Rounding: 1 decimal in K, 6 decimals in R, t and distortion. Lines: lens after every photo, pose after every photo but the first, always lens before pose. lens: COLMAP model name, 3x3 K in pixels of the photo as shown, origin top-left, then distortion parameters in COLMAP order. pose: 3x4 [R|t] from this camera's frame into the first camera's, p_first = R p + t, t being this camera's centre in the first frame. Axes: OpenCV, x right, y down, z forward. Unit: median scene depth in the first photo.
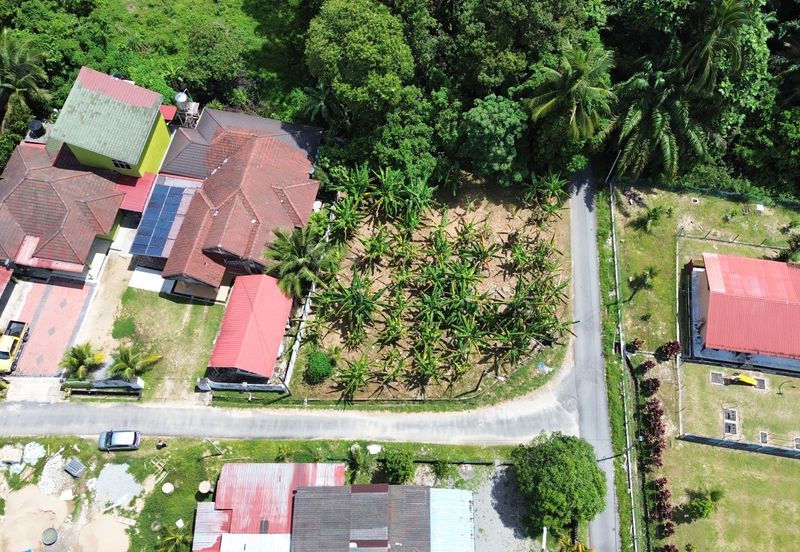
lens RADIAL K [[691.3, 0, 400.0], [0, 691.3, 276.0], [0, 0, 1]] dist [0.077095, -0.098343]
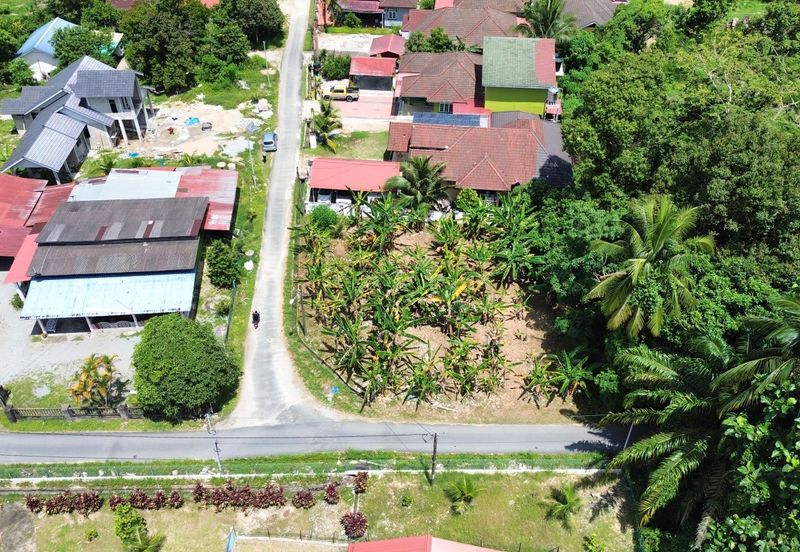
lens RADIAL K [[691.3, 0, 400.0], [0, 691.3, 276.0], [0, 0, 1]] dist [0.077095, -0.098343]
pose [[0.085798, 0.654426, -0.751243, 0.763762], [-0.902113, 0.371072, 0.220221, -0.182246], [0.422883, 0.658812, 0.622203, 0.426493]]
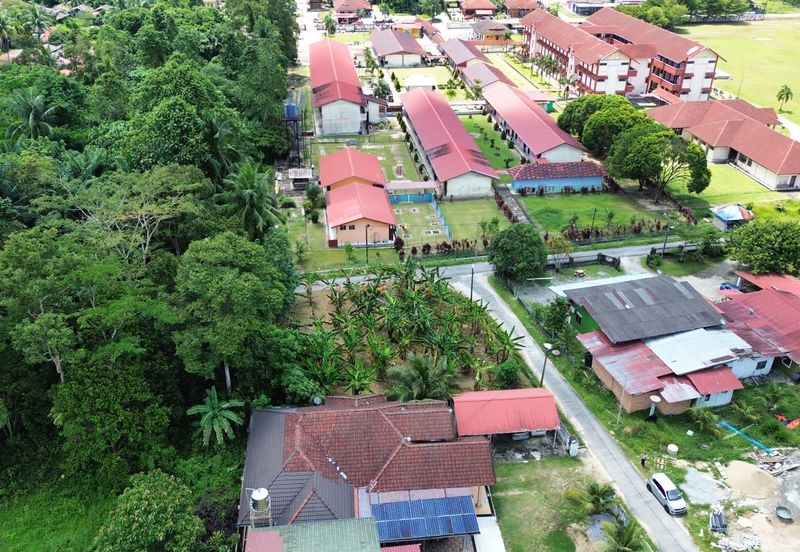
lens RADIAL K [[691.3, 0, 400.0], [0, 691.3, 276.0], [0, 0, 1]] dist [0.077095, -0.098343]
pose [[-0.285815, -0.471181, 0.834445, -0.907759], [0.863194, 0.251585, 0.437723, -0.538511], [-0.416180, 0.845396, 0.334814, 0.561853]]
